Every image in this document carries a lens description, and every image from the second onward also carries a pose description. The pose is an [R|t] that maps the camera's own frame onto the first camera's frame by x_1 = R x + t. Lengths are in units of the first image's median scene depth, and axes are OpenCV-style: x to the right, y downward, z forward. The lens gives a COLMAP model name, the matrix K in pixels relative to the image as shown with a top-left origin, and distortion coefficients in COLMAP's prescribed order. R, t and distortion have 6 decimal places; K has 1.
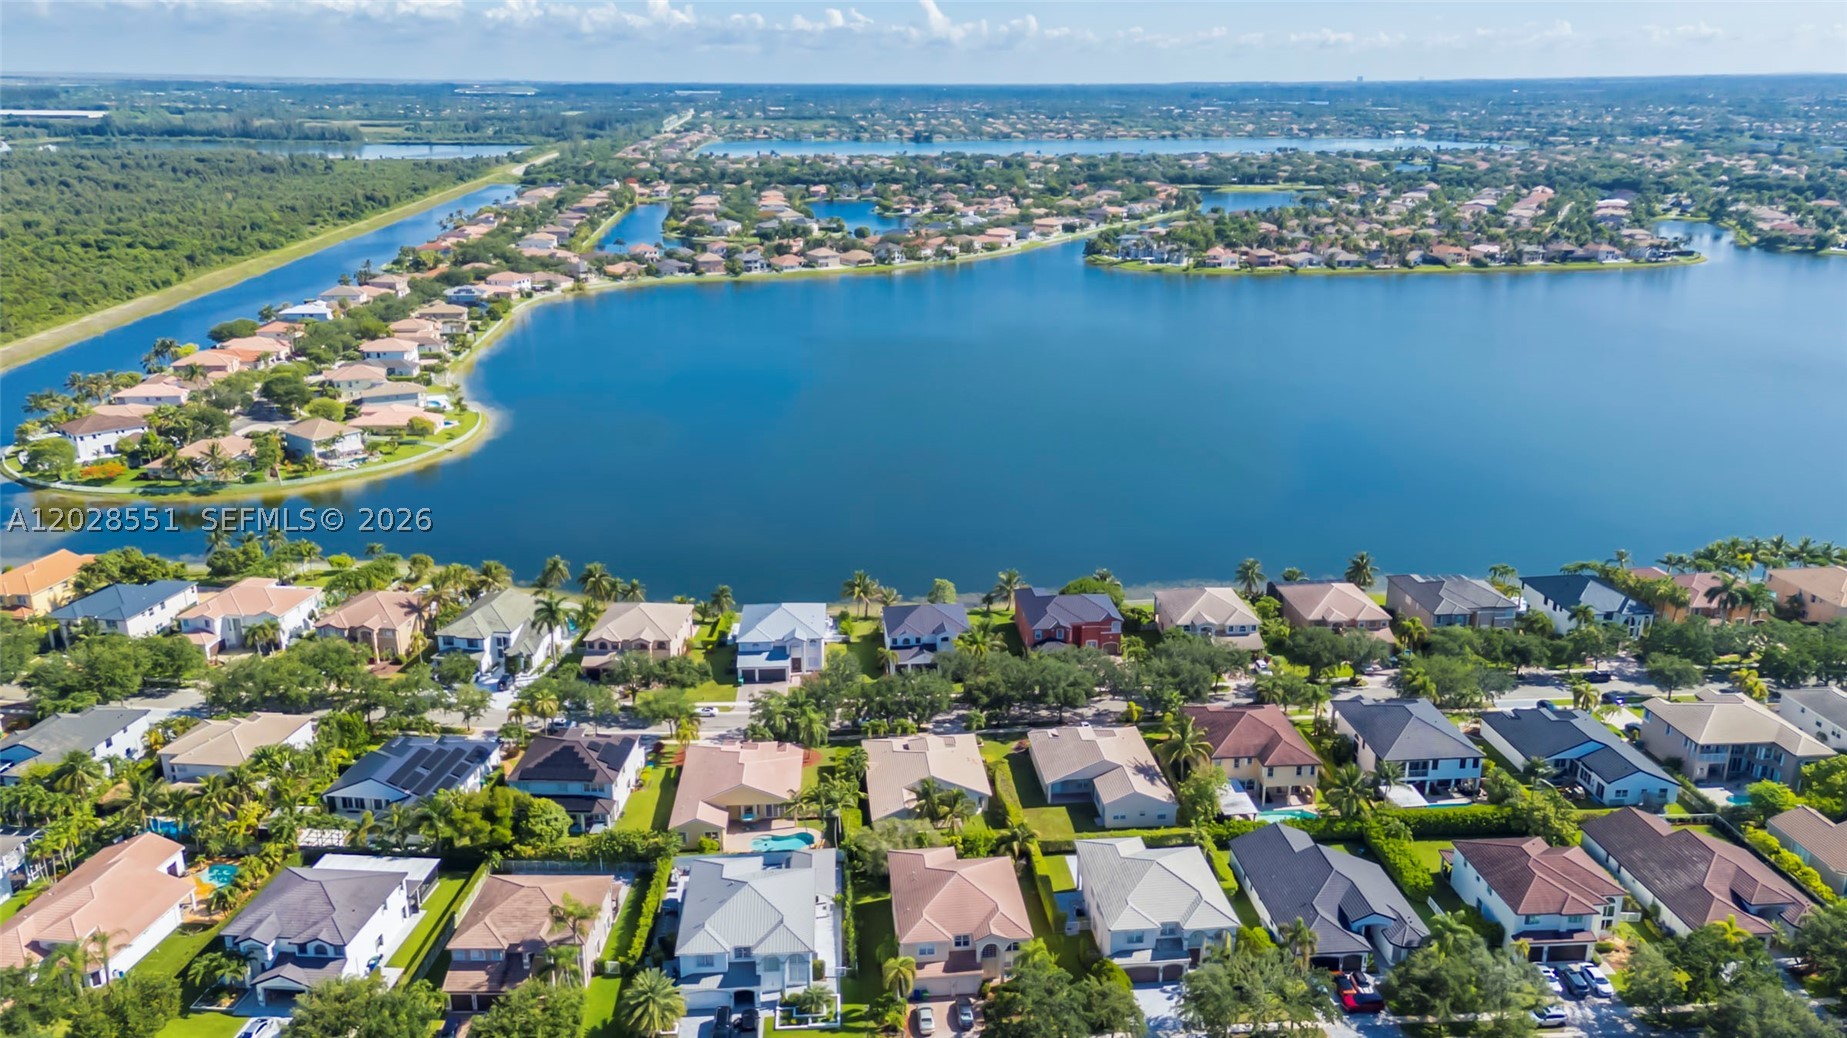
lens RADIAL K [[1382.7, 0, 914.3], [0, 1382.7, 557.3], [0, 0, 1]] dist [0.074516, 0.008870]
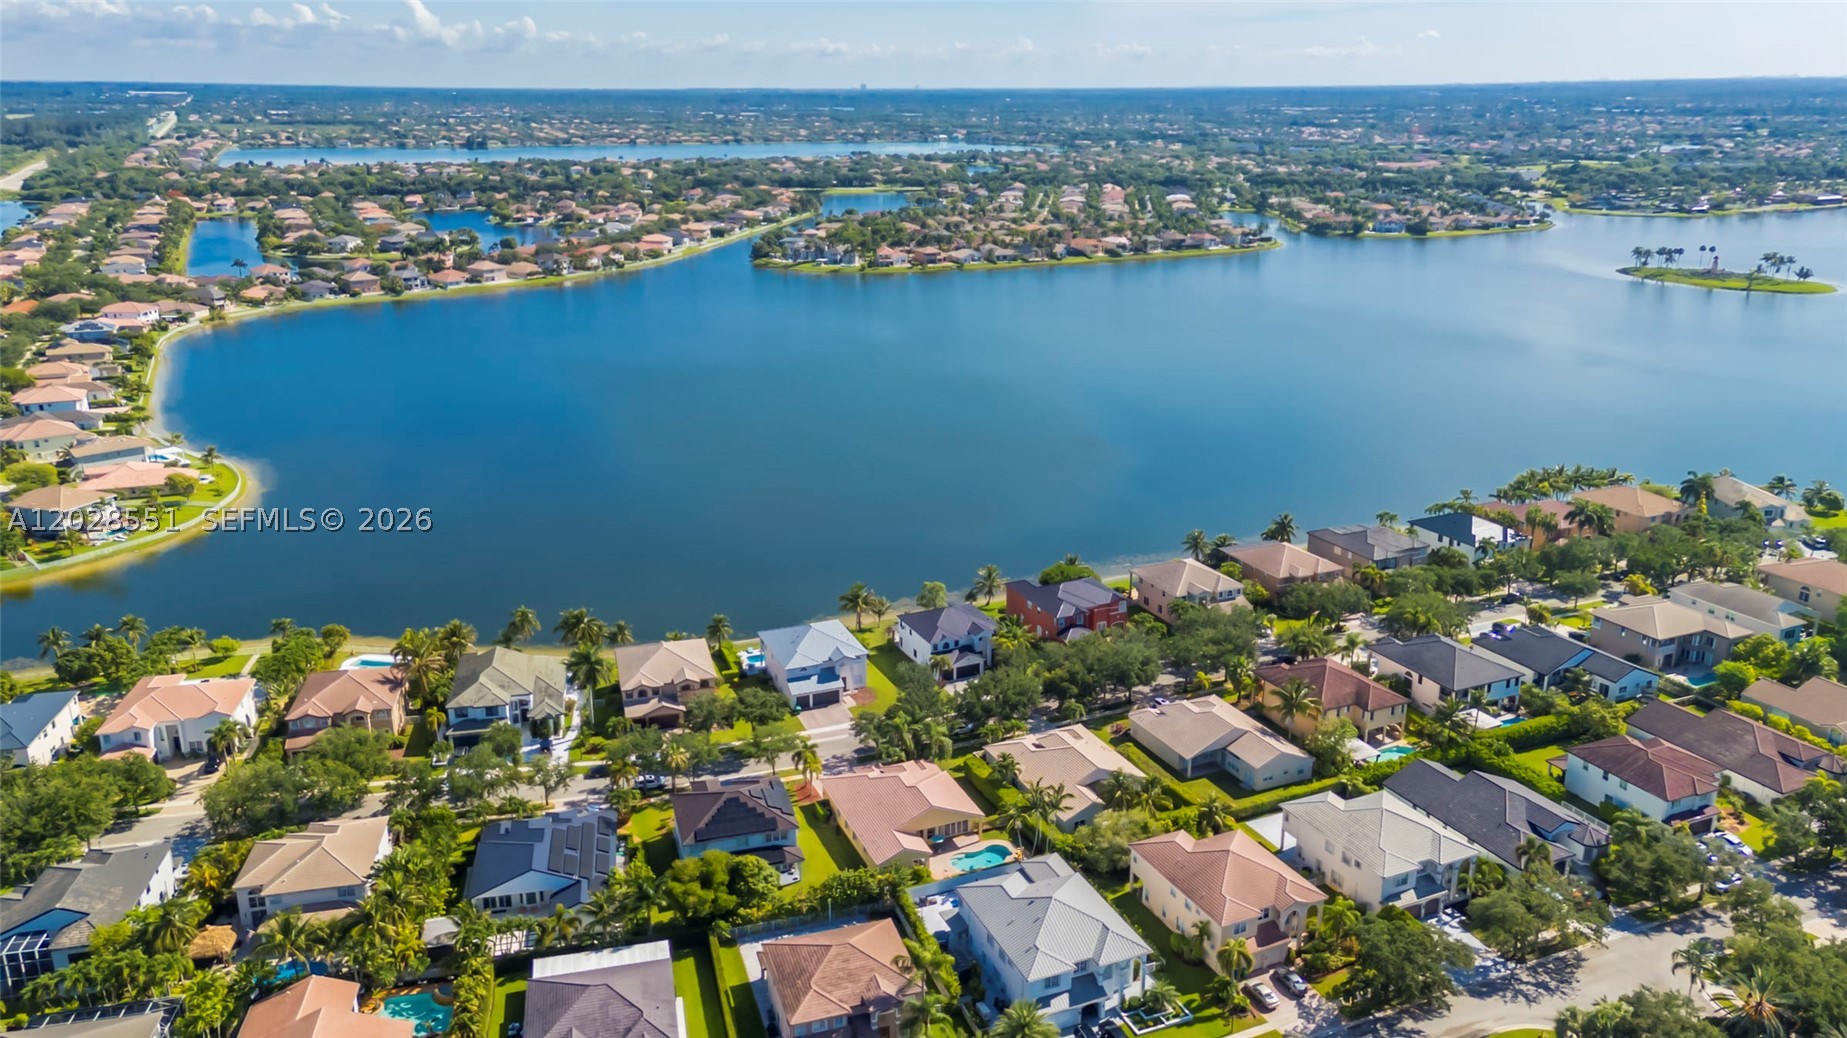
lens RADIAL K [[1382.7, 0, 917.4], [0, 1382.7, 530.9], [0, 0, 1]] dist [0.074516, 0.008870]
pose [[0.943275, -0.105380, 0.314846, -0.328103], [0.111733, 0.993736, -0.002145, -0.021466], [-0.312648, 0.037202, 0.949140, 0.056230]]
